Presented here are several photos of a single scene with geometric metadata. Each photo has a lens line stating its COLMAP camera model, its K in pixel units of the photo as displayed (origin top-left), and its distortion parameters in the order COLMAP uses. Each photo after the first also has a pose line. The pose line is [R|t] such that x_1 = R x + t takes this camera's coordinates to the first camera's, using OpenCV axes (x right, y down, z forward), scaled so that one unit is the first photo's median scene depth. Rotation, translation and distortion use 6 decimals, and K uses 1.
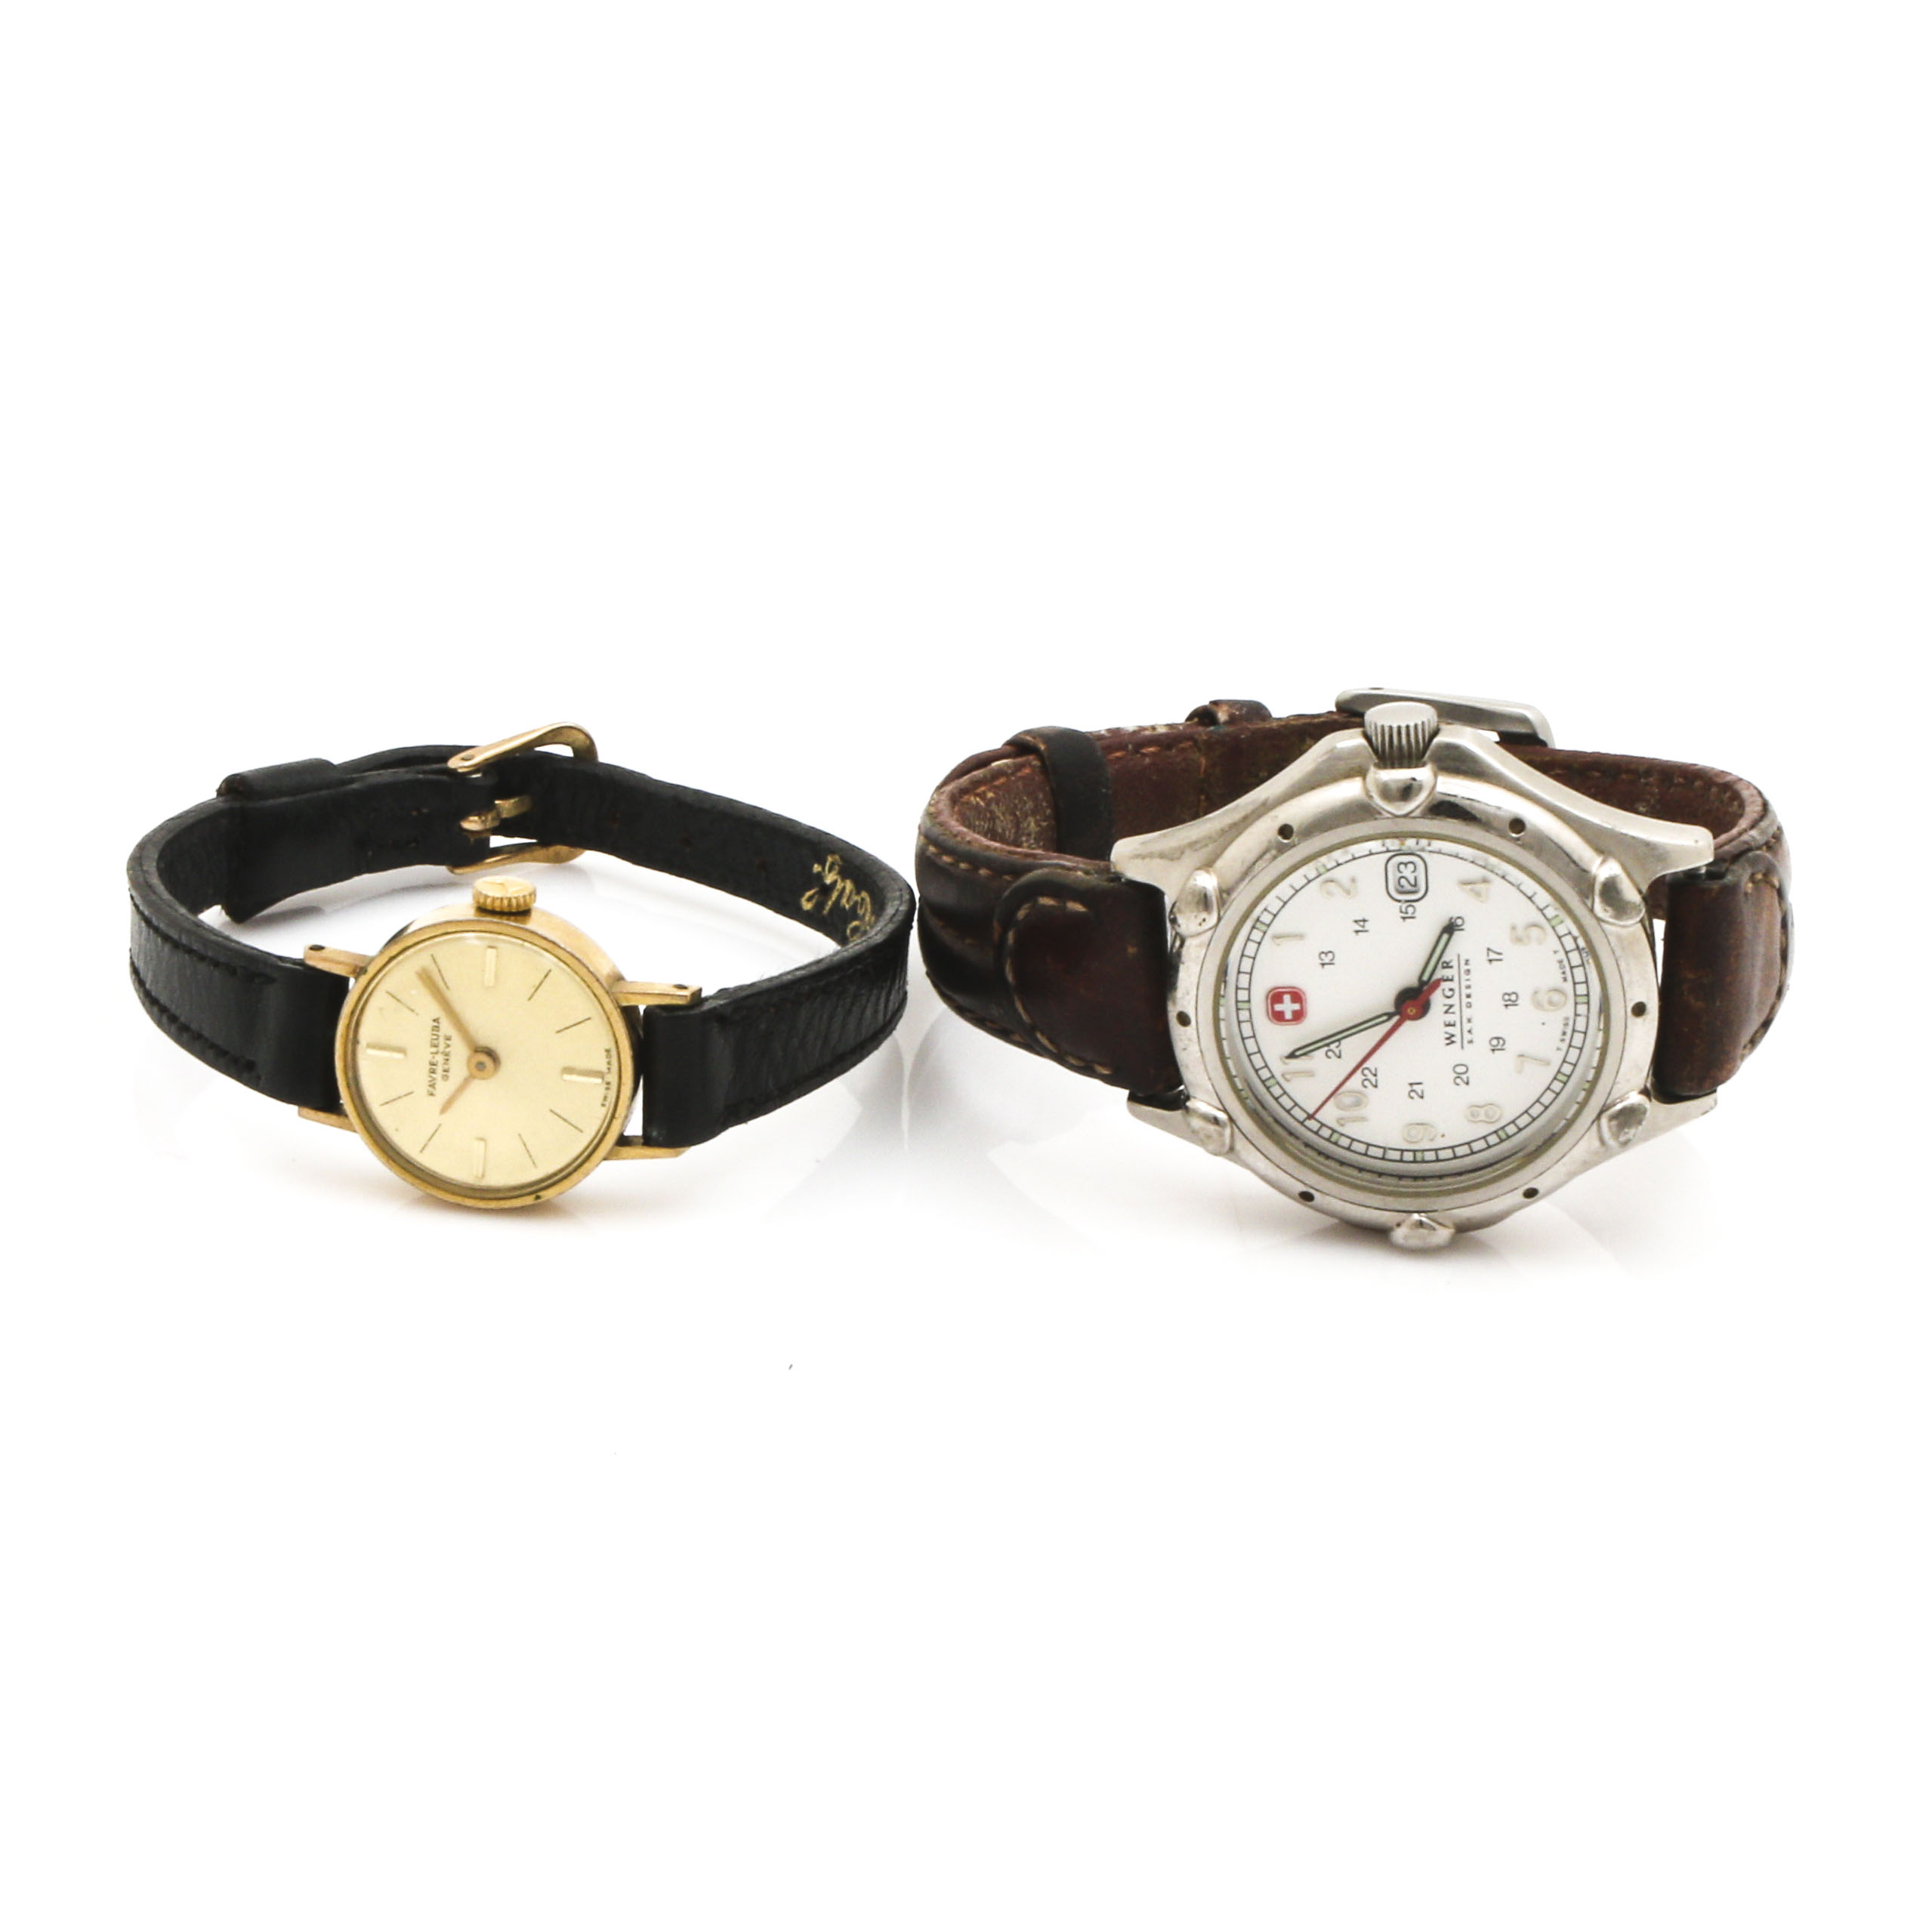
lens RADIAL K [[3191.6, 0, 967.5], [0, 3191.6, 960.8], [0, 0, 1]] dist [0.000573, 0.000000]
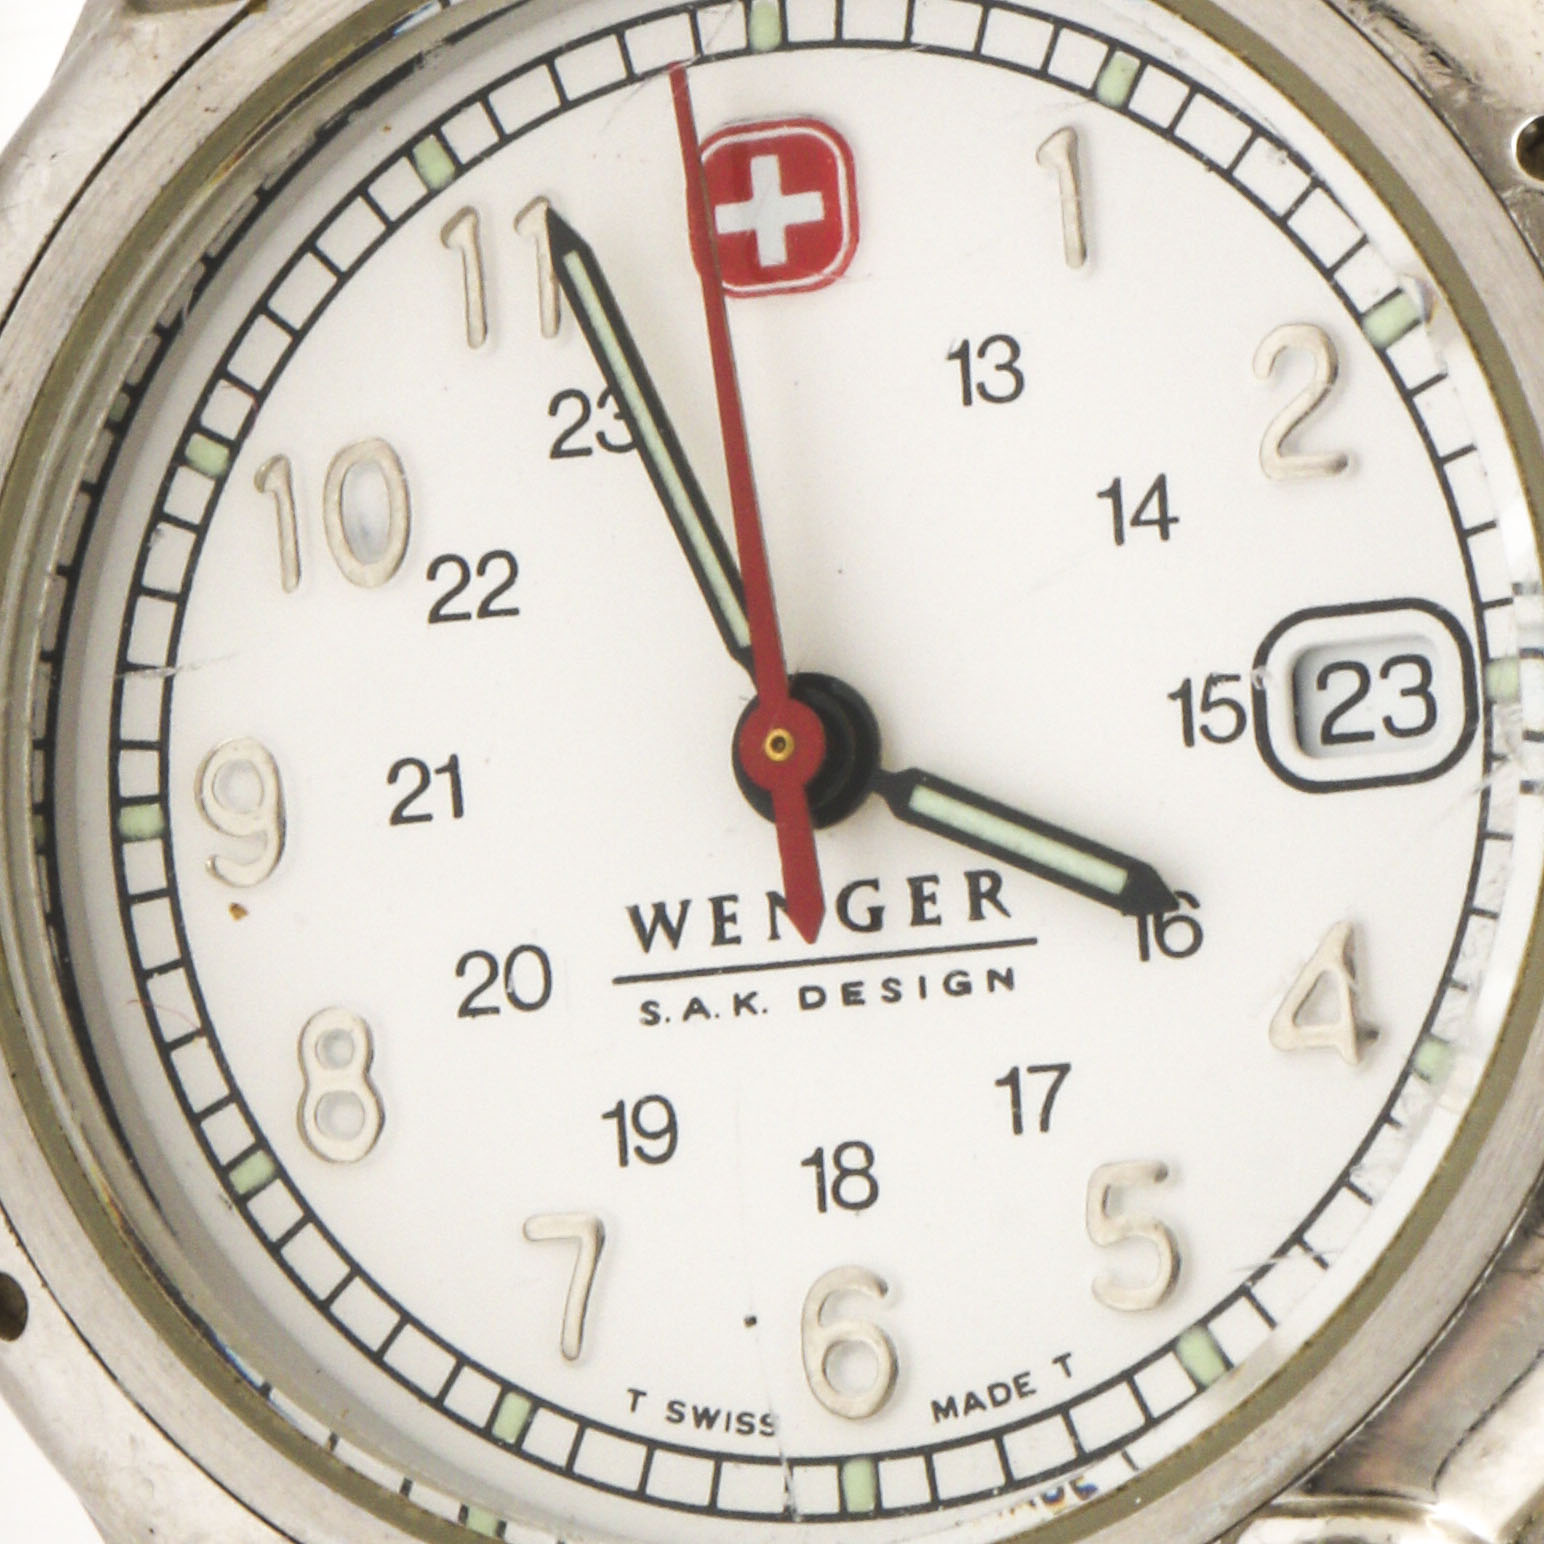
lens RADIAL K [[4925.5, 0, 770.2], [0, 4925.5, 772.1], [0, 0, 1]] dist [0.004967, 0.000000]
pose [[0.039884, 0.998258, 0.043488, 0.125449], [-0.998046, 0.041895, -0.046357, 0.032502], [-0.048099, -0.041554, 0.997978, 0.648578]]
